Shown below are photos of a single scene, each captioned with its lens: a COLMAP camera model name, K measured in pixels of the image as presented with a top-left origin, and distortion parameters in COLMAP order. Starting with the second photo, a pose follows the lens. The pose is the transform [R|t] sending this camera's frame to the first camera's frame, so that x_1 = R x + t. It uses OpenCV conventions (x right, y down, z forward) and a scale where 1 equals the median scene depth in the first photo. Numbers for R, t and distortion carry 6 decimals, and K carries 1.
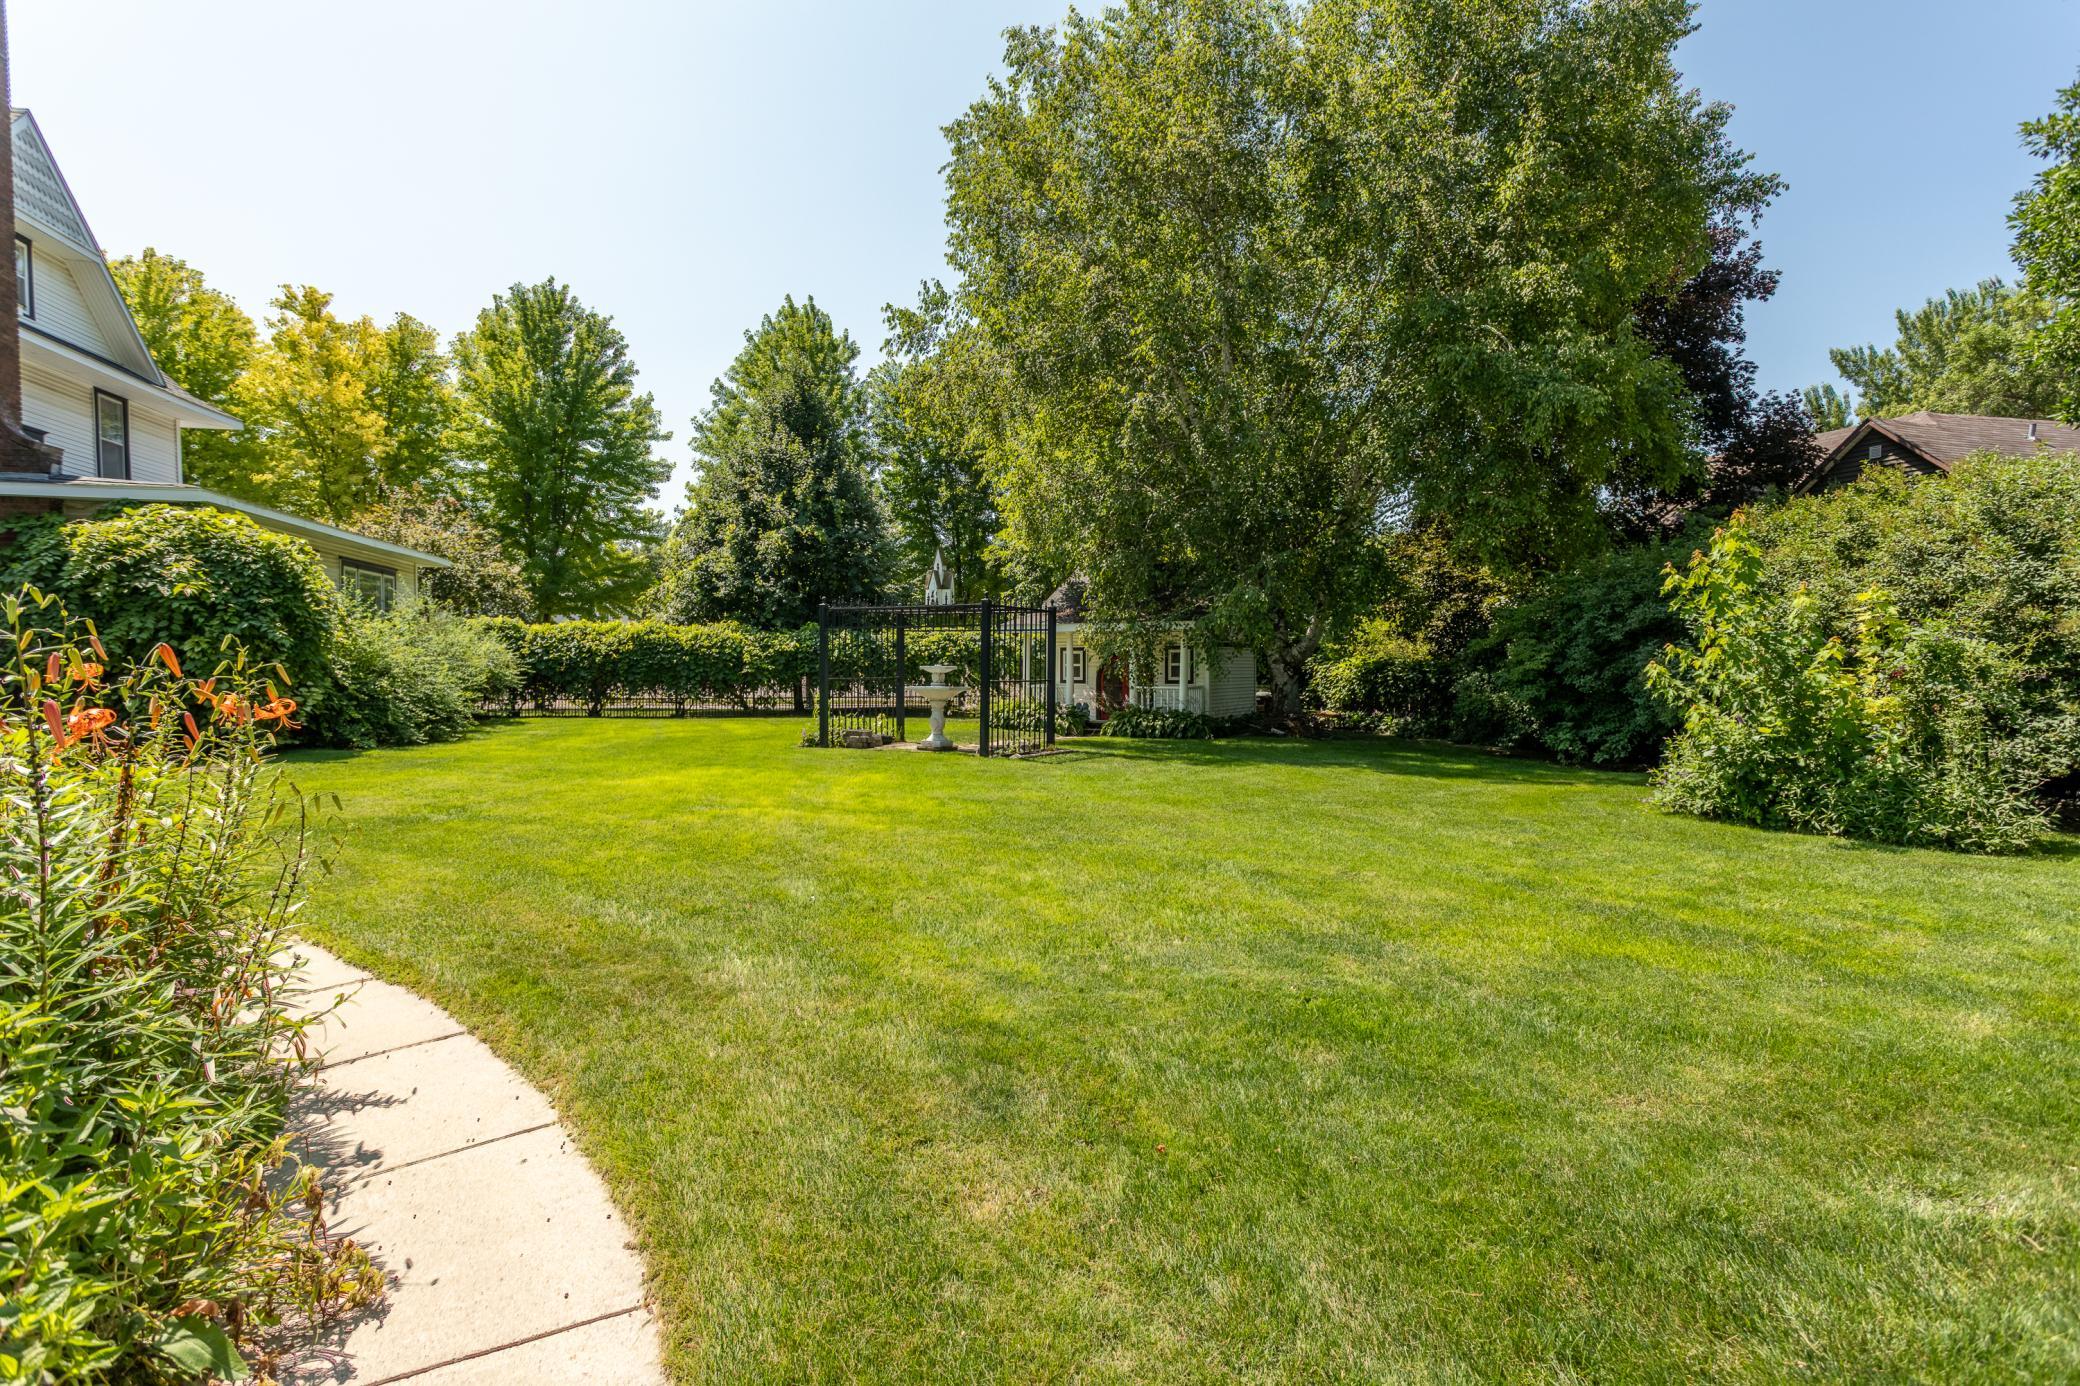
lens RADIAL K [[1035.6, 0, 1023.5], [0, 1035.6, 690.2], [0, 0, 1]] dist [-0.000299, 0.001742]
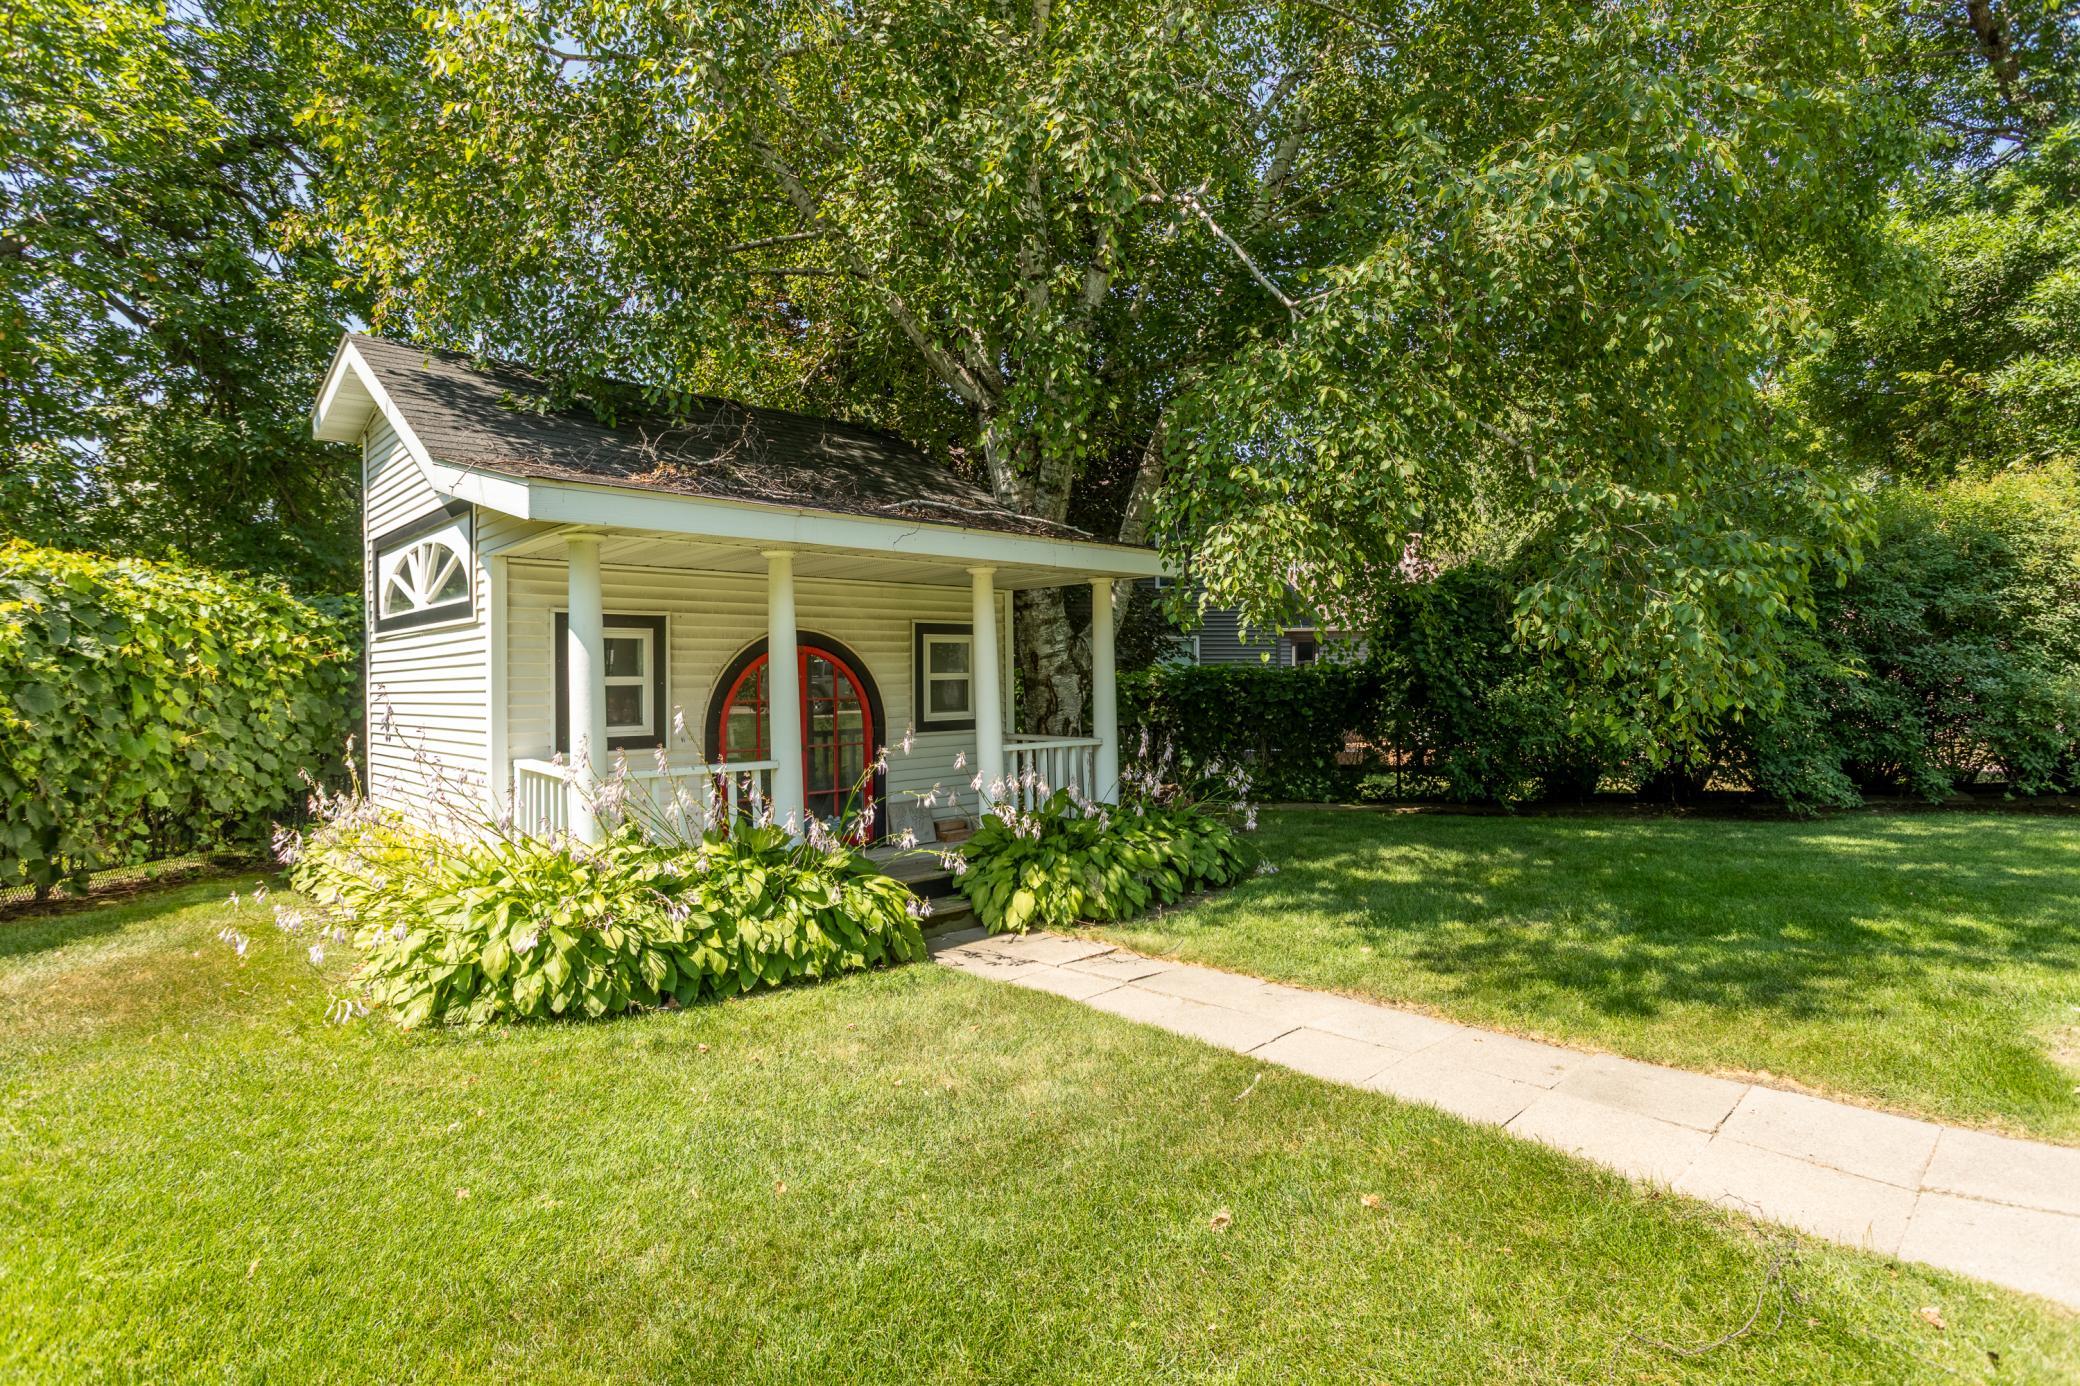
lens RADIAL K [[1035.6, 0, 1023.5], [0, 1035.6, 690.2], [0, 0, 1]] dist [-0.000299, 0.001742]
pose [[0.297948, -0.014841, 0.954467, -0.154857], [0.031900, 0.999475, 0.005583, -0.017071], [-0.954049, 0.028784, 0.298265, 0.721267]]
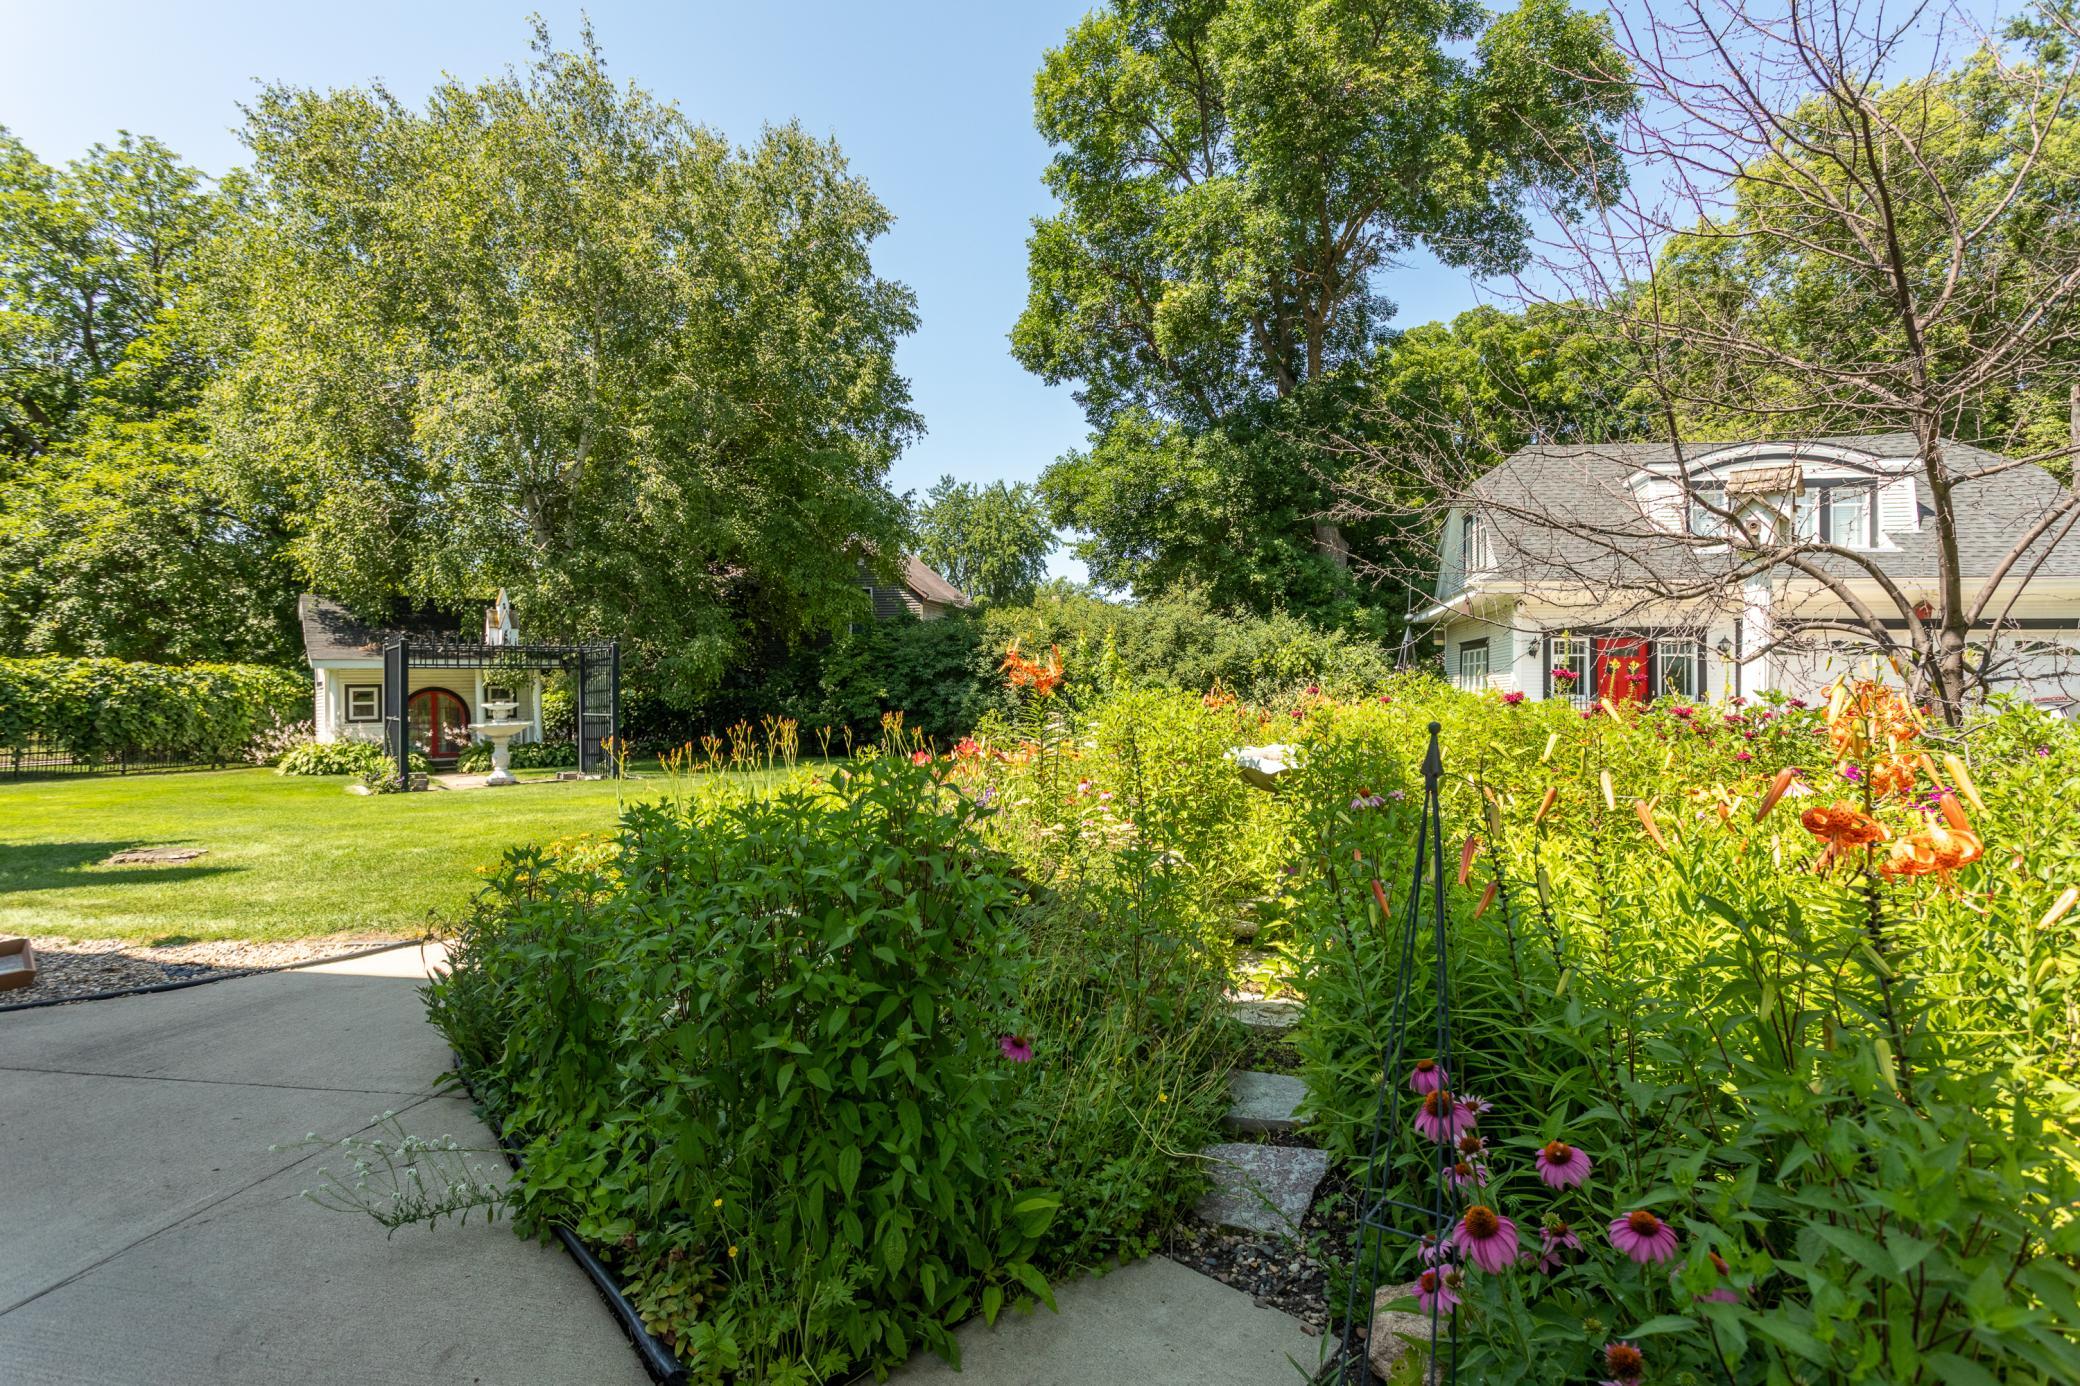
lens RADIAL K [[1030.2, 0, 1041.8], [0, 1030.2, 685.4], [0, 0, 1]] dist [-0.000667, 0.000527]
pose [[0.377088, -0.006906, 0.926152, -0.506185], [0.038927, 0.999207, -0.008398, -0.007293], [-0.925359, 0.039219, 0.377058, 0.084369]]
